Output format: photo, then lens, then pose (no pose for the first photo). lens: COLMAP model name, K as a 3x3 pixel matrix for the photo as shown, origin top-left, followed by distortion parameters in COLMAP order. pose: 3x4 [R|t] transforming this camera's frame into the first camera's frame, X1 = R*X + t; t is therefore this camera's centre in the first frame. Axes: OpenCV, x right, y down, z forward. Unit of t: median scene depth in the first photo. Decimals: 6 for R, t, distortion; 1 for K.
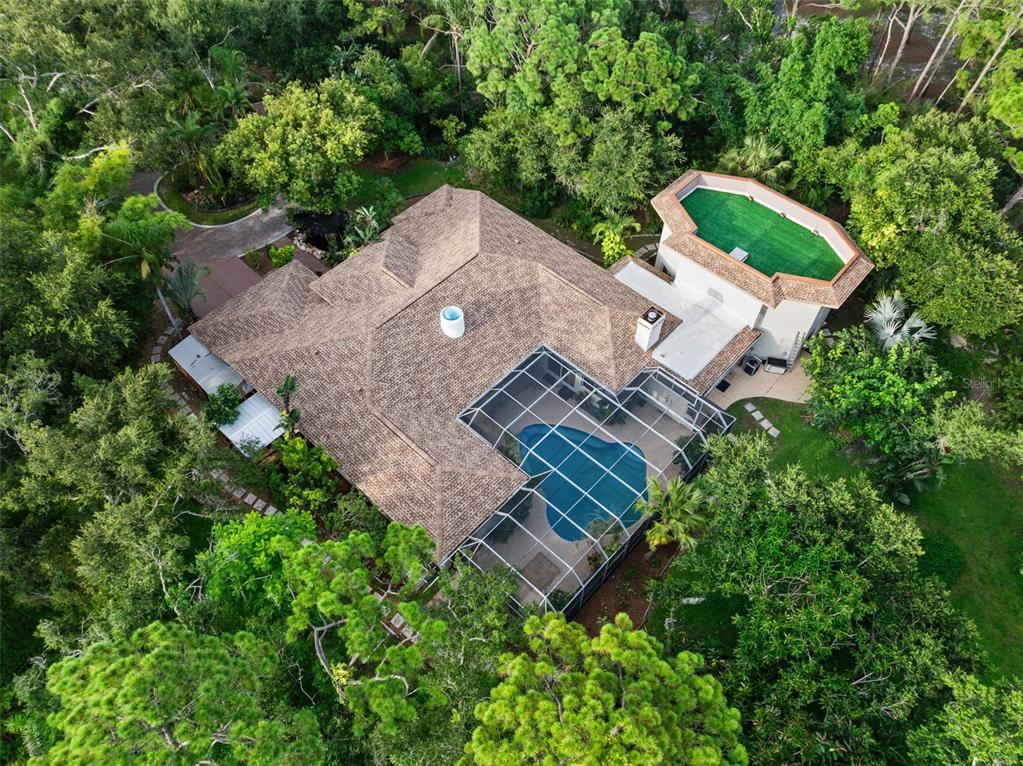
lens RADIAL K [[719.2, 0, 511.5], [0, 719.2, 383.0], [0, 0, 1]] dist [-0.000198, -0.000018]
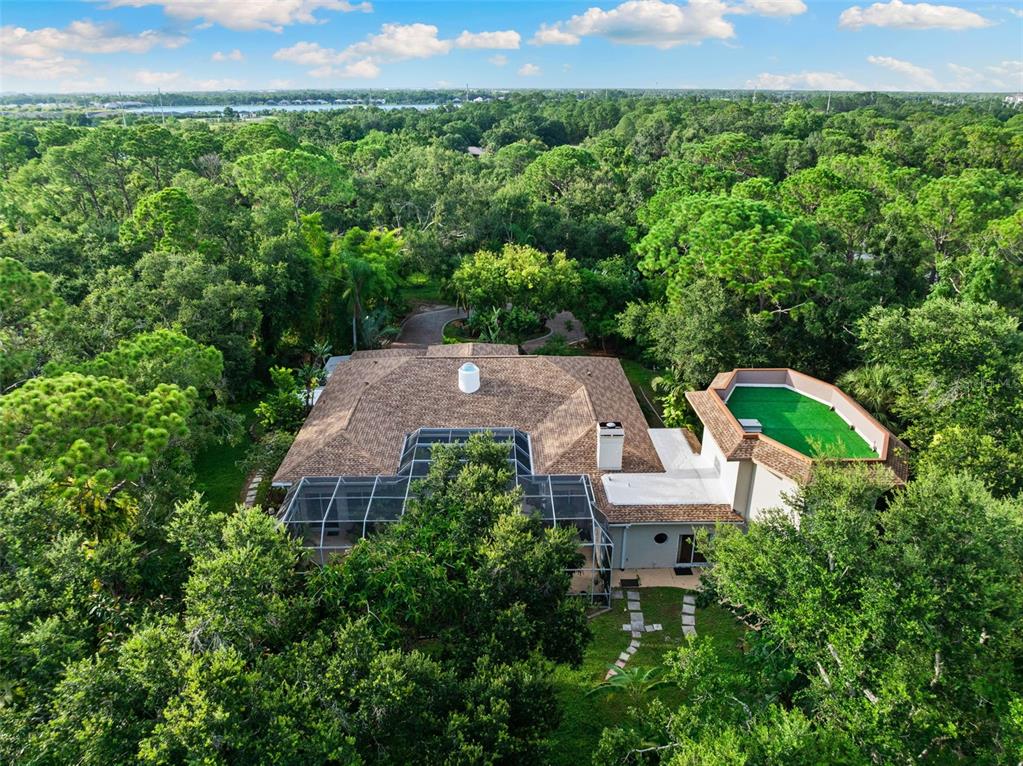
lens RADIAL K [[719.2, 0, 511.5], [0, 719.2, 383.0], [0, 0, 1]] dist [-0.000198, -0.000018]
pose [[0.695821, 0.264415, -0.667771, 0.659800], [-0.576992, 0.759456, -0.300511, 0.201354], [0.427683, 0.594400, 0.681011, 0.258285]]
